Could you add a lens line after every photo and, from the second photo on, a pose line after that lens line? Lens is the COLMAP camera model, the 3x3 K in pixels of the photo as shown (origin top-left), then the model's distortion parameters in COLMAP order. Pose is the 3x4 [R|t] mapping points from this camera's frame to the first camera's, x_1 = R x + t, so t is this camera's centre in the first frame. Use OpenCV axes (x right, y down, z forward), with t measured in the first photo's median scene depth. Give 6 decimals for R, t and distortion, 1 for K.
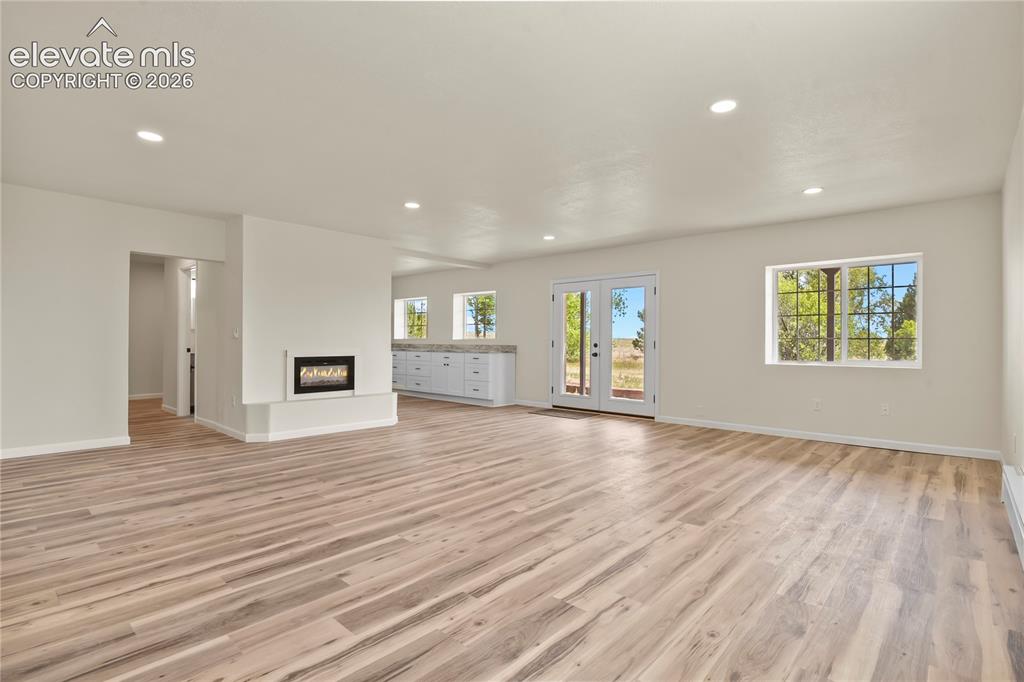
lens RADIAL K [[494.7, 0, 516.5], [0, 494.7, 340.6], [0, 0, 1]] dist [-0.004082, -0.009216]
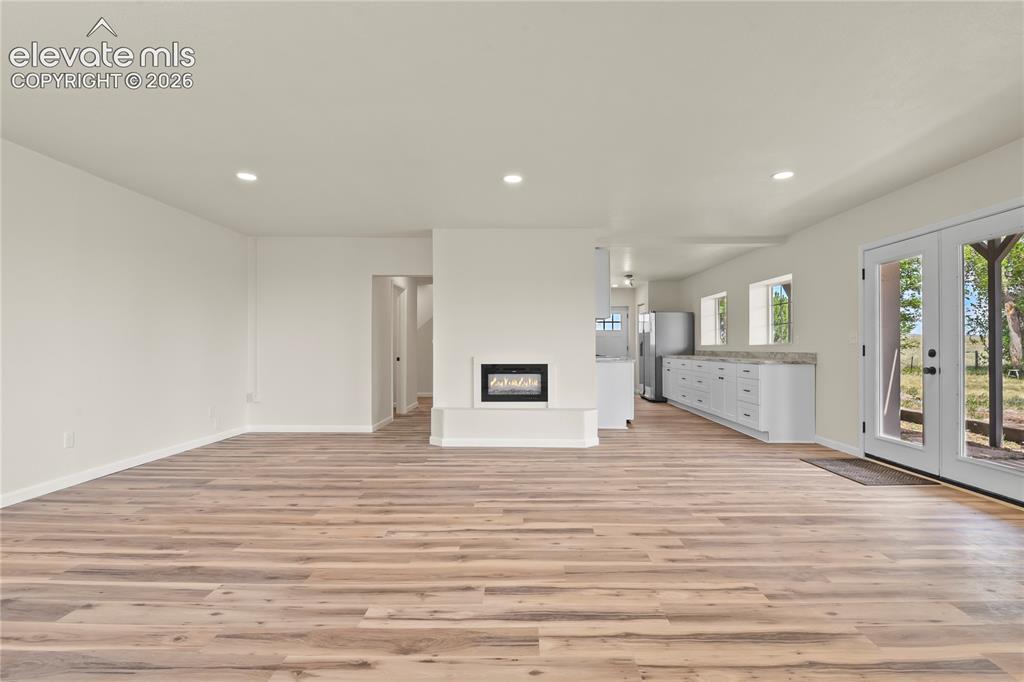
lens RADIAL K [[494.7, 0, 516.5], [0, 494.7, 340.6], [0, 0, 1]] dist [-0.004082, -0.009216]
pose [[0.661750, -0.015405, -0.749566, 0.516494], [0.004309, 0.999851, -0.016744, 0.005521], [0.749712, 0.007851, 0.661718, 0.613561]]
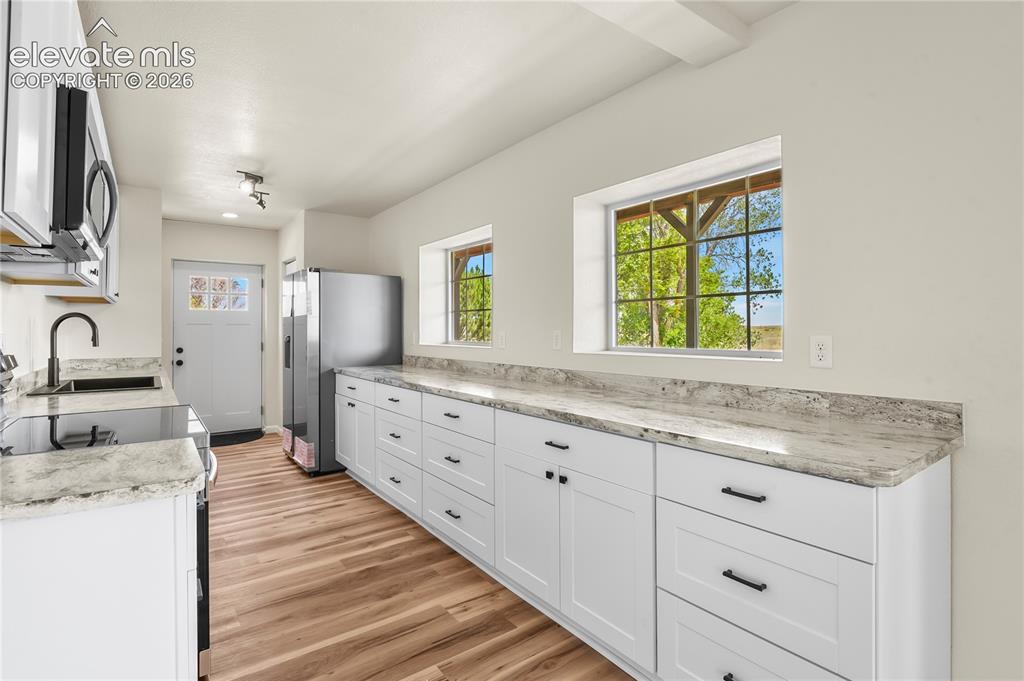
lens RADIAL K [[500.2, 0, 514.6], [0, 500.2, 324.7], [0, 0, 1]] dist [-0.003283, -0.000510]
pose [[0.981032, -0.011965, -0.193475, -0.272434], [0.010051, 0.999890, -0.010869, -0.041625], [0.193584, 0.008718, 0.981045, 1.818920]]
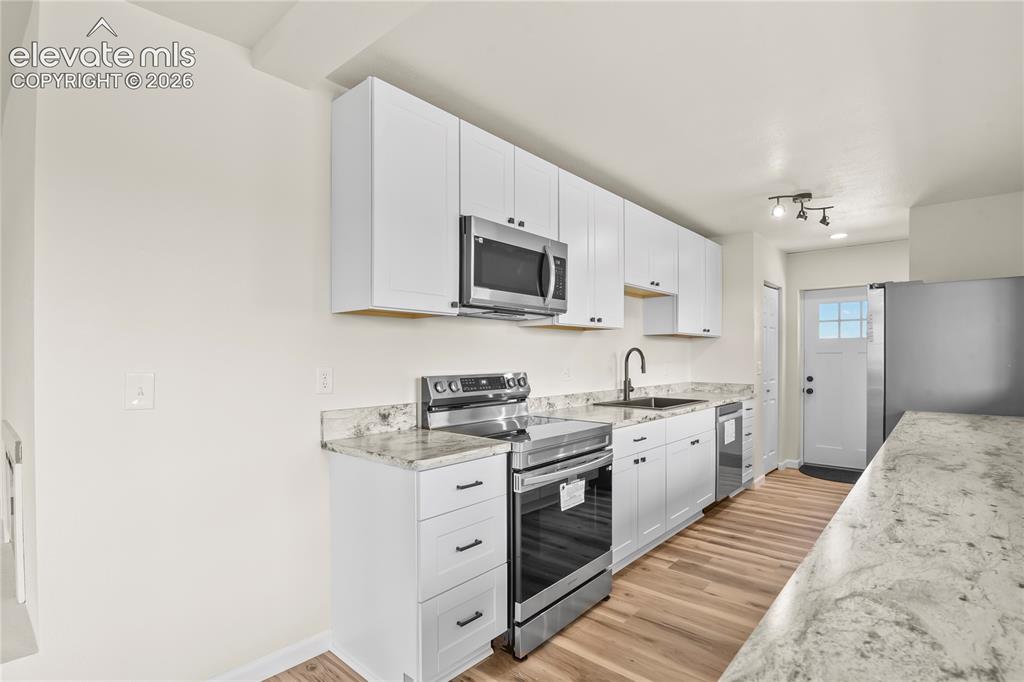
lens RADIAL K [[500.4, 0, 517.2], [0, 500.4, 360.1], [0, 0, 1]] dist [-0.004031, -0.000449]
pose [[0.033790, -0.000474, -0.999429, -0.050116], [0.001177, 0.999999, -0.000435, -0.048939], [0.999428, -0.001162, 0.033791, 2.158375]]
